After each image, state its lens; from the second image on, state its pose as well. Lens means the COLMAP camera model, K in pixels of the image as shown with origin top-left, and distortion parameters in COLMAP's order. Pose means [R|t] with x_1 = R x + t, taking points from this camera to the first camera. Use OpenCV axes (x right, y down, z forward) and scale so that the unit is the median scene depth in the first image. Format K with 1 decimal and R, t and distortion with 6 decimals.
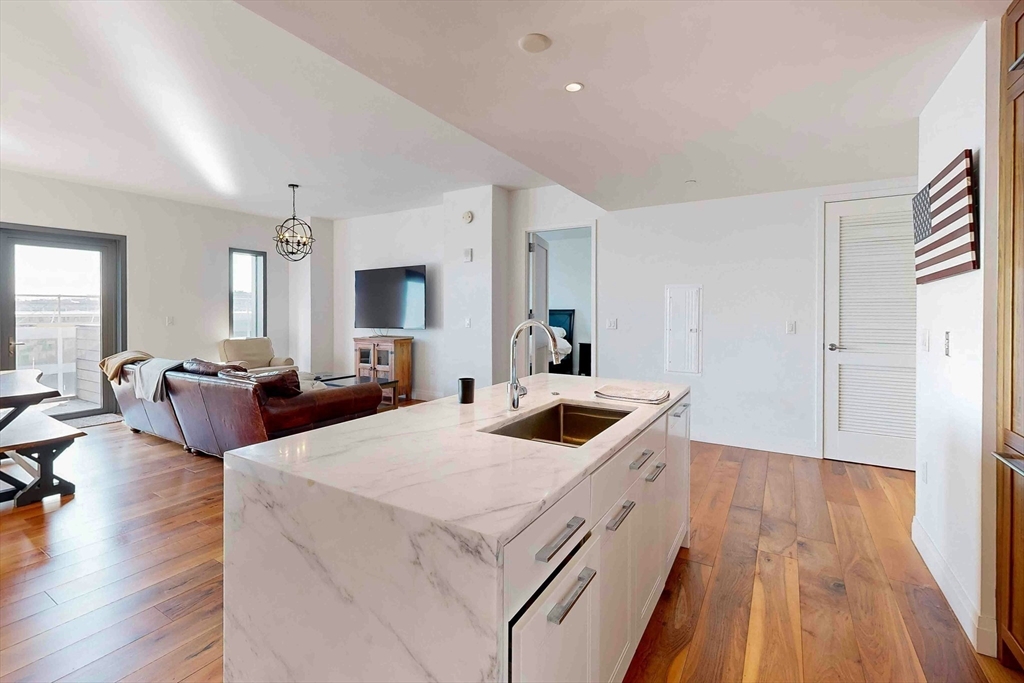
lens RADIAL K [[455.1, 0, 529.7], [0, 455.1, 313.4], [0, 0, 1]] dist [-0.000266, -0.000199]
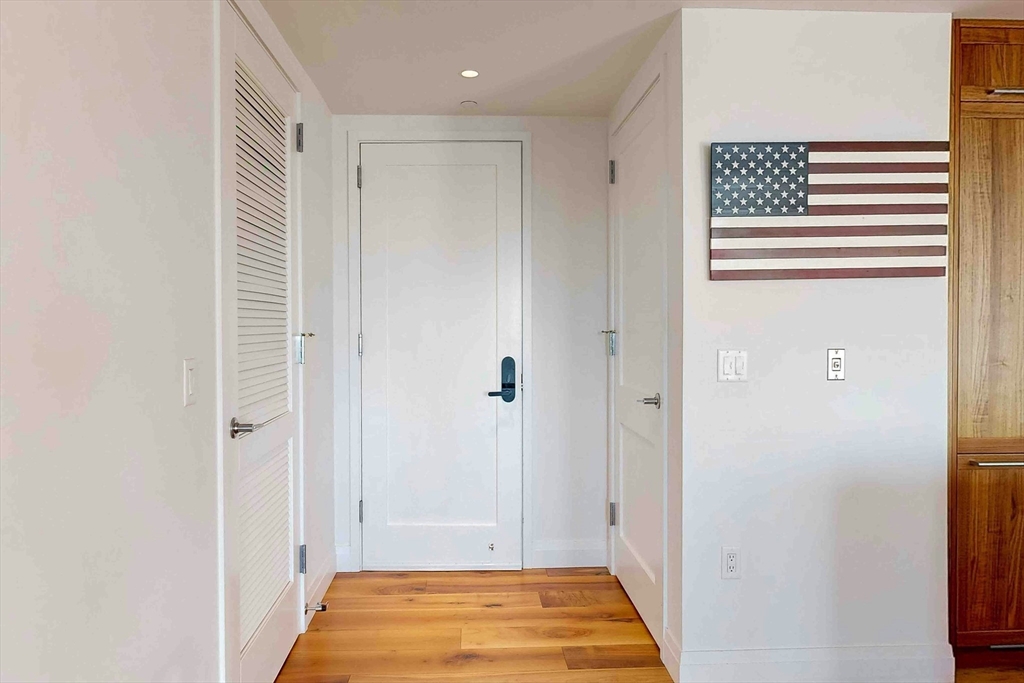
lens RADIAL K [[737.1, 0, 505.3], [0, 737.1, 319.8], [0, 0, 1]] dist [-0.002923, -0.002555]
pose [[-0.530051, 0.000484, 0.847966, 0.068775], [0.006598, 0.999972, 0.003554, -0.006972], [-0.847940, 0.007479, -0.530039, 0.865931]]
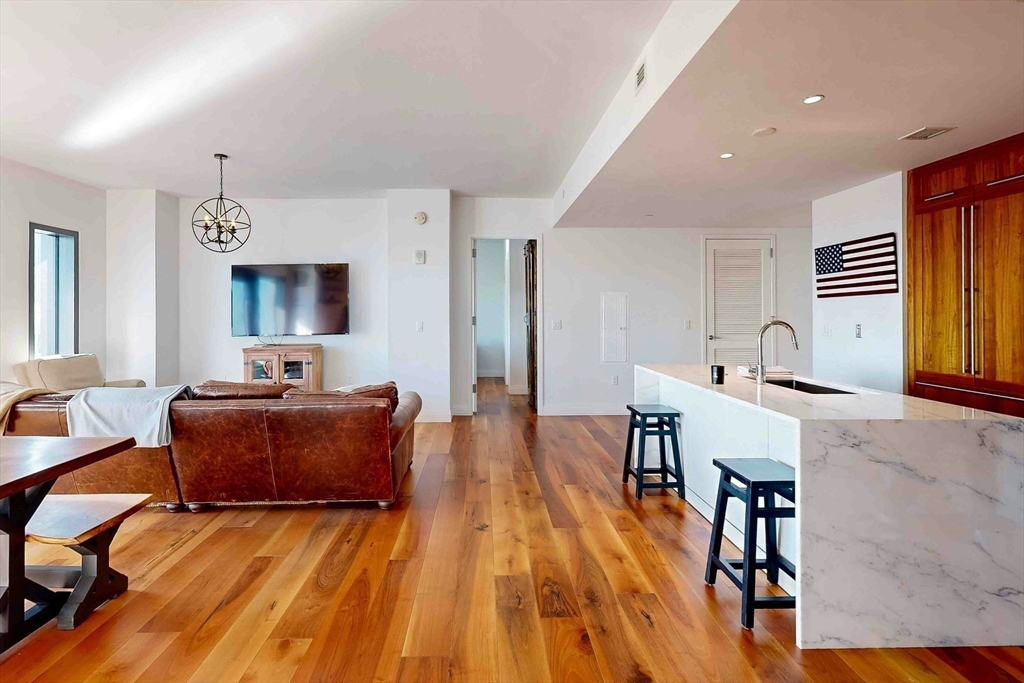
lens RADIAL K [[461.9, 0, 506.2], [0, 461.9, 309.1], [0, 0, 1]] dist [0.002668, 0.000360]
pose [[0.846385, -0.001099, 0.532571, -0.531935], [0.007431, 0.999925, -0.009746, -0.006001], [-0.532520, 0.012206, 0.846329, 0.067686]]
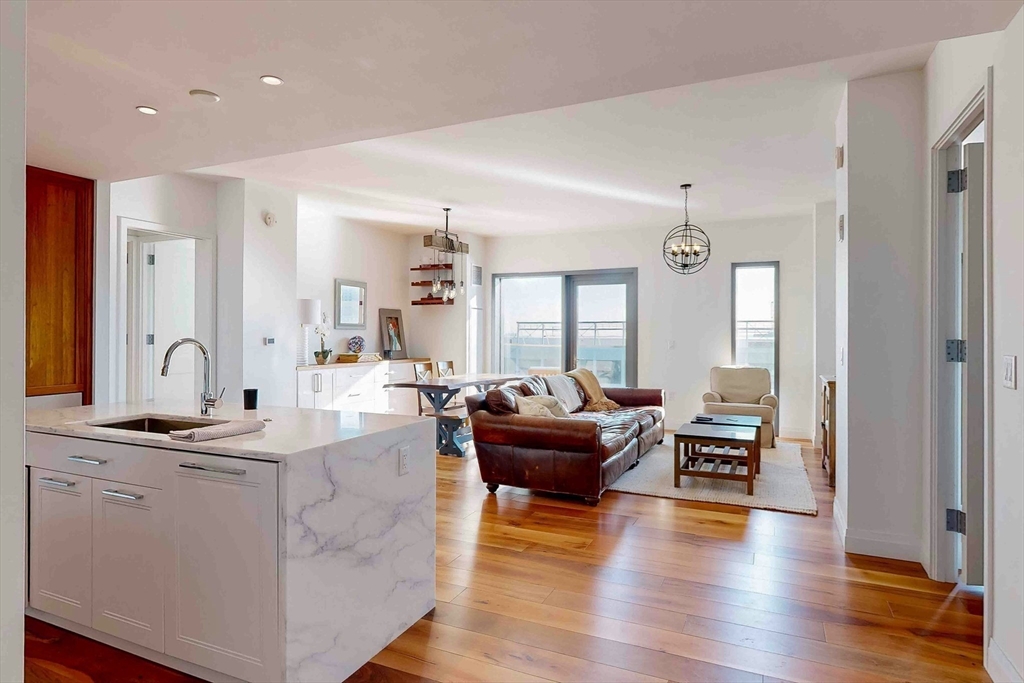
lens RADIAL K [[588.5, 0, 513.3], [0, 588.5, 333.6], [0, 0, 1]] dist [-0.000467, -0.000016]
pose [[0.083939, -0.001509, -0.996470, 0.539108], [-0.010361, 0.999943, -0.002387, -0.002094], [0.996417, 0.010525, 0.083919, 0.598501]]
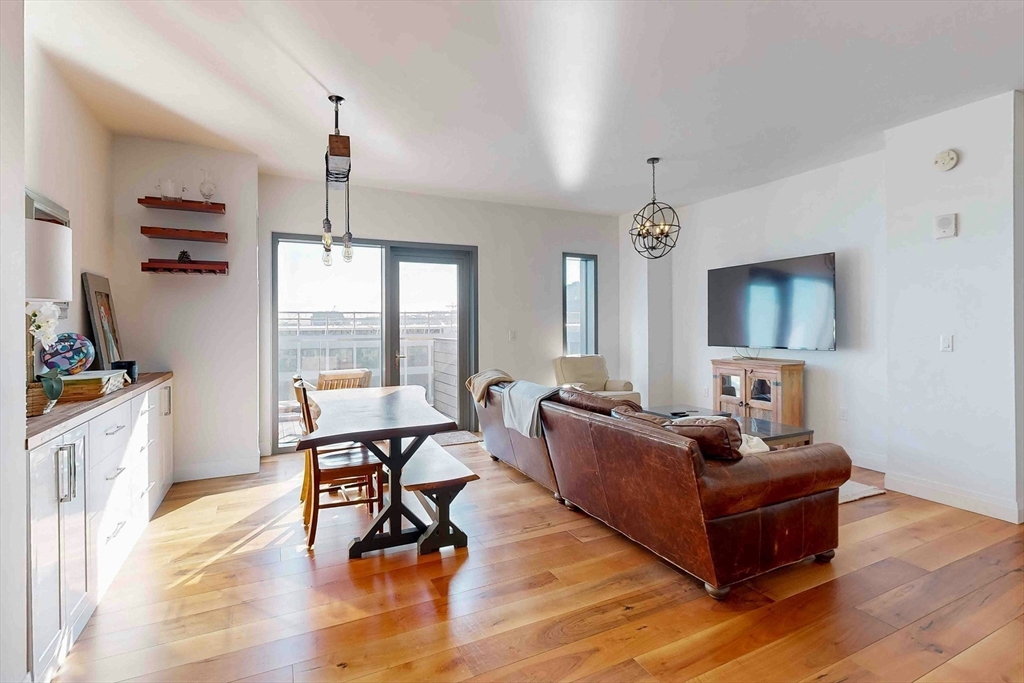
lens RADIAL K [[499.2, 0, 509.6], [0, 499.2, 323.1], [0, 0, 1]] dist [-0.001074, 0.000099]
pose [[0.830838, -0.005504, -0.556487, -0.257228], [0.002491, 0.999978, -0.006171, -0.002228], [0.556508, 0.003741, 0.830834, 0.172884]]
